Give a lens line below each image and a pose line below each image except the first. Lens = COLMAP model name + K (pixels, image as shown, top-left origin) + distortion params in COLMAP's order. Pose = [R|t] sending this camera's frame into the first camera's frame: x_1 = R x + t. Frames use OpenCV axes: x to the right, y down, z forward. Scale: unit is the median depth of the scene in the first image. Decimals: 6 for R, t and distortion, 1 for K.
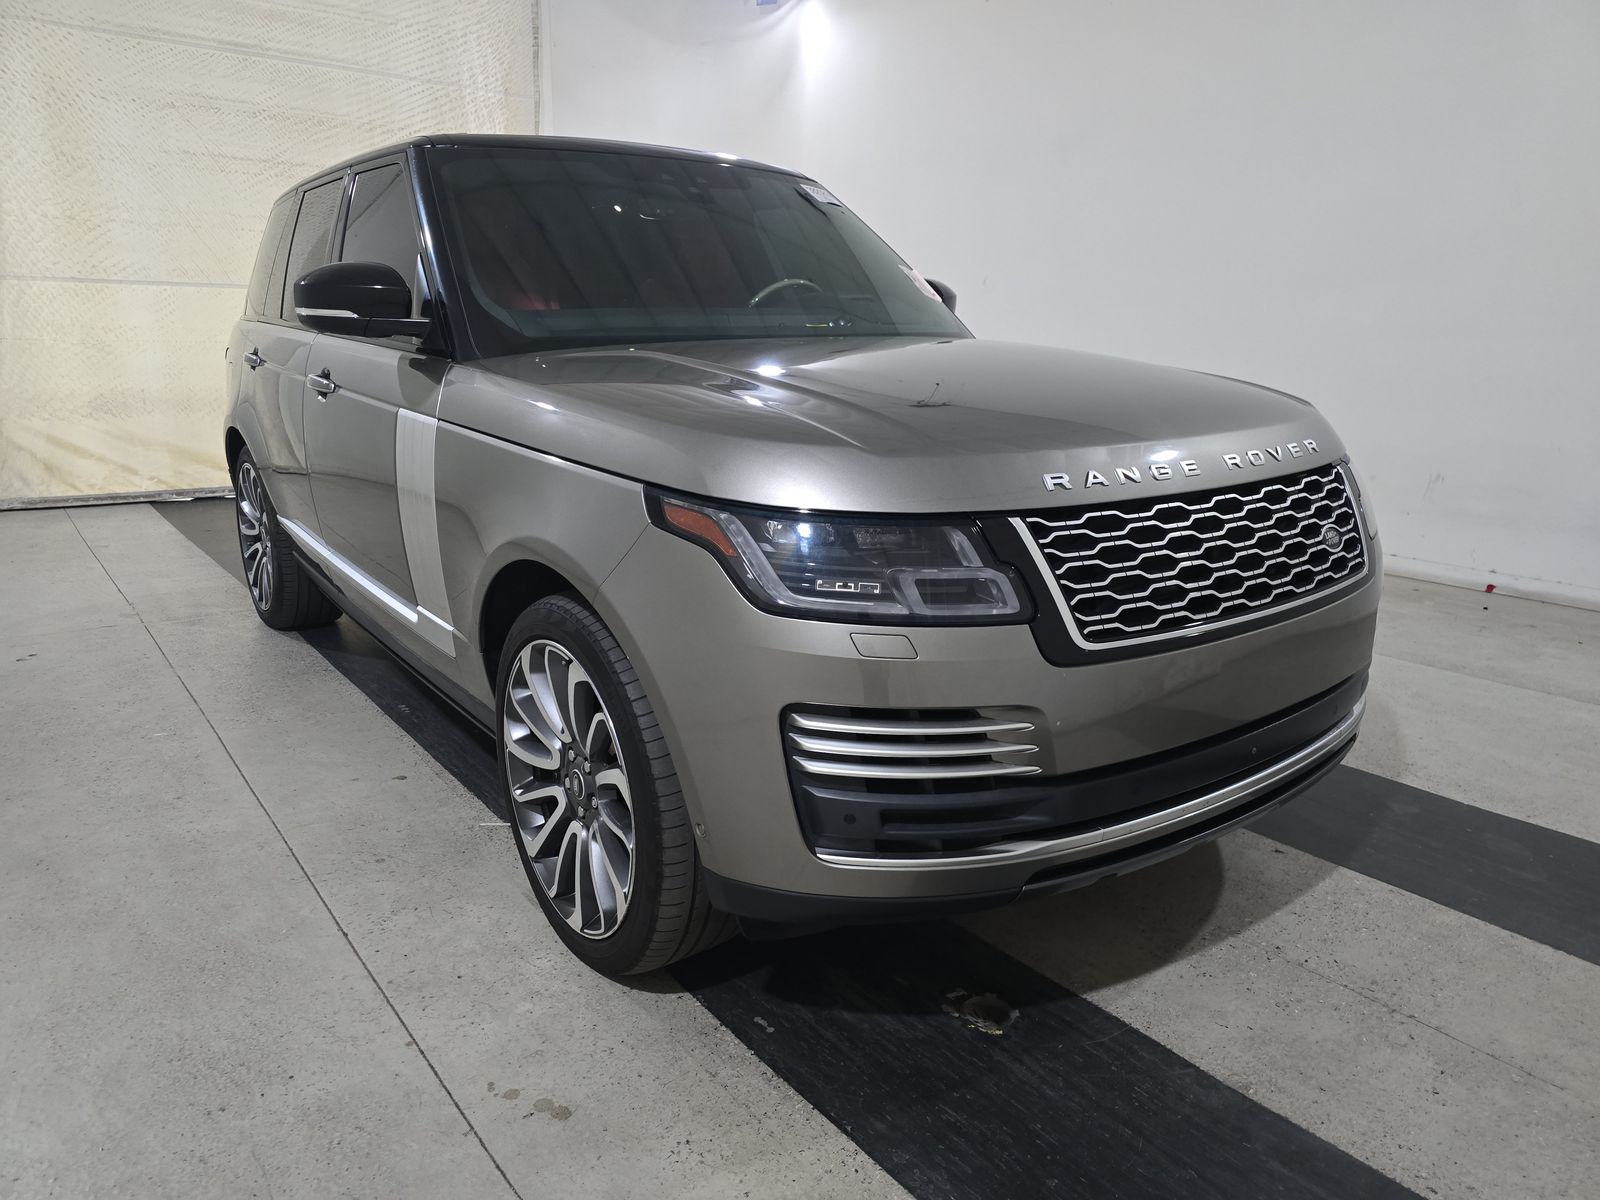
lens RADIAL K [[1089.6, 0, 805.4], [0, 1089.6, 602.9], [0, 0, 1]] dist [0.037579, -0.030109]
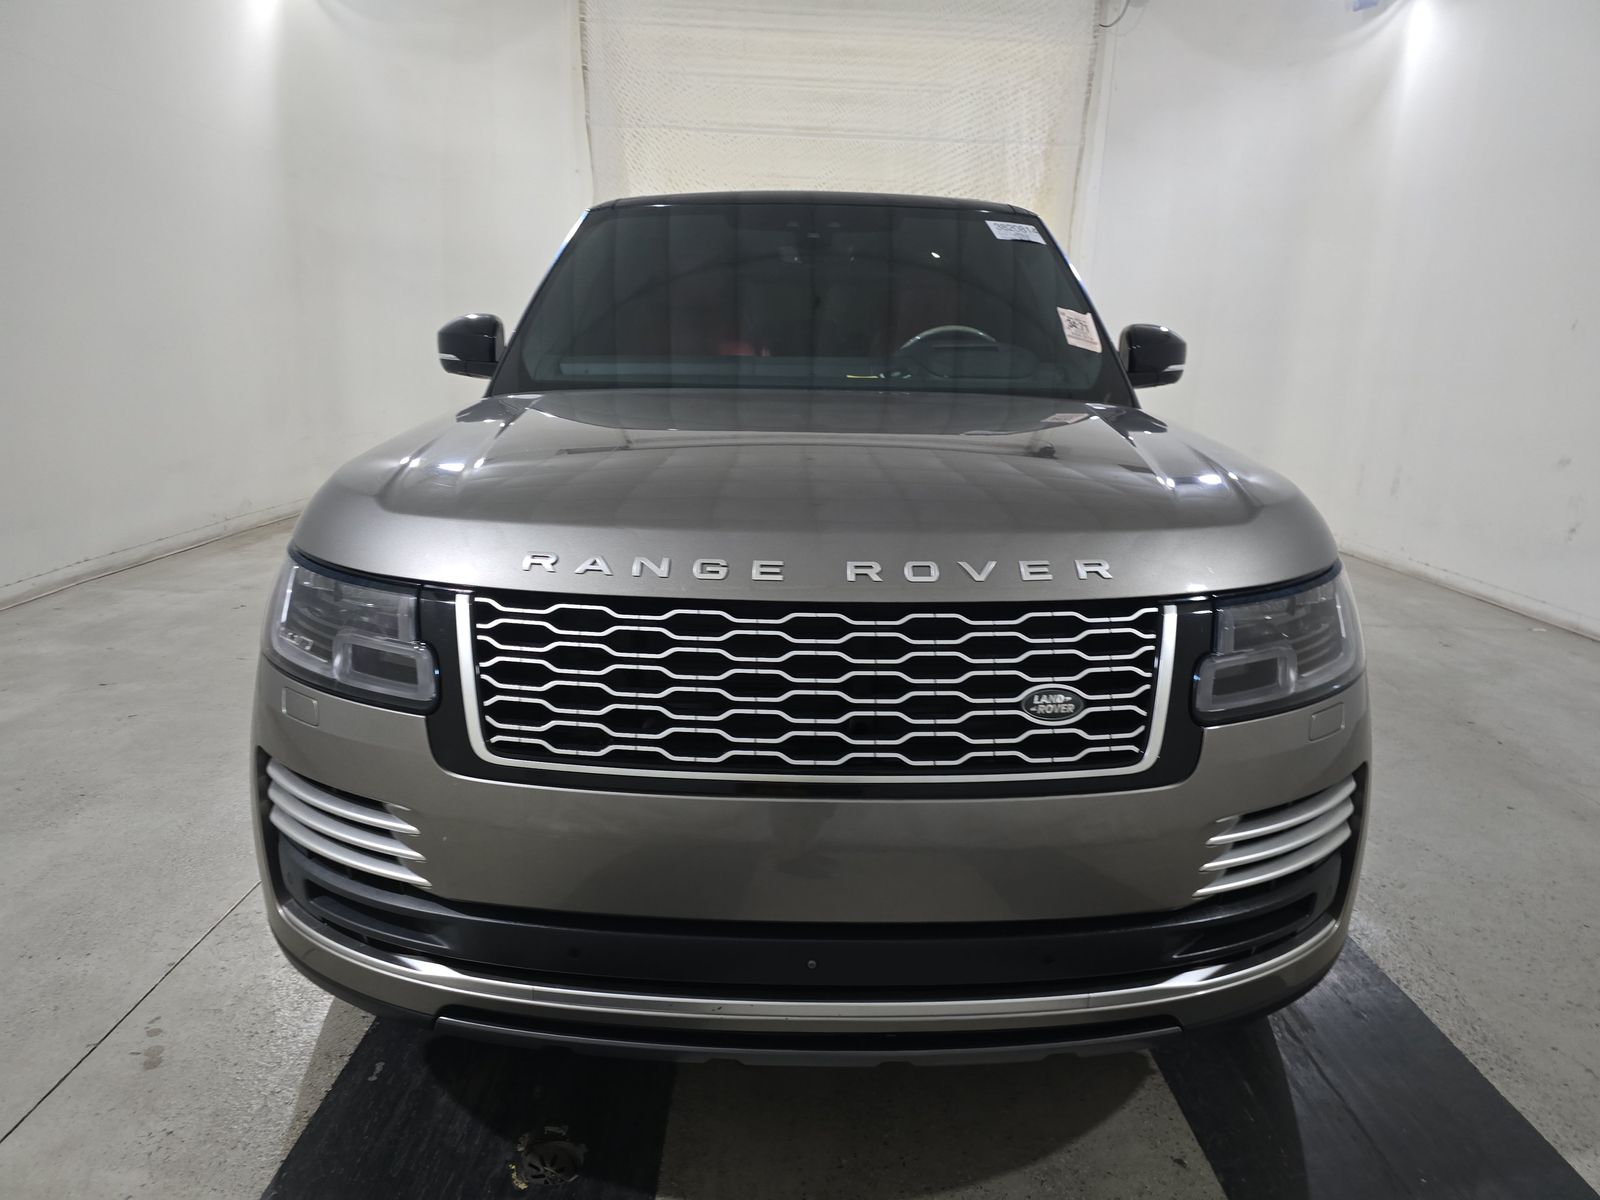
lens RADIAL K [[1089.6, 0, 803.8], [0, 1089.6, 600.7], [0, 0, 1]] dist [0.037579, -0.030109]
pose [[0.795661, 0.143655, -0.588461, 0.593394], [-0.168345, 0.985643, 0.012995, -0.083606], [0.581880, 0.088724, 0.808421, 0.287734]]
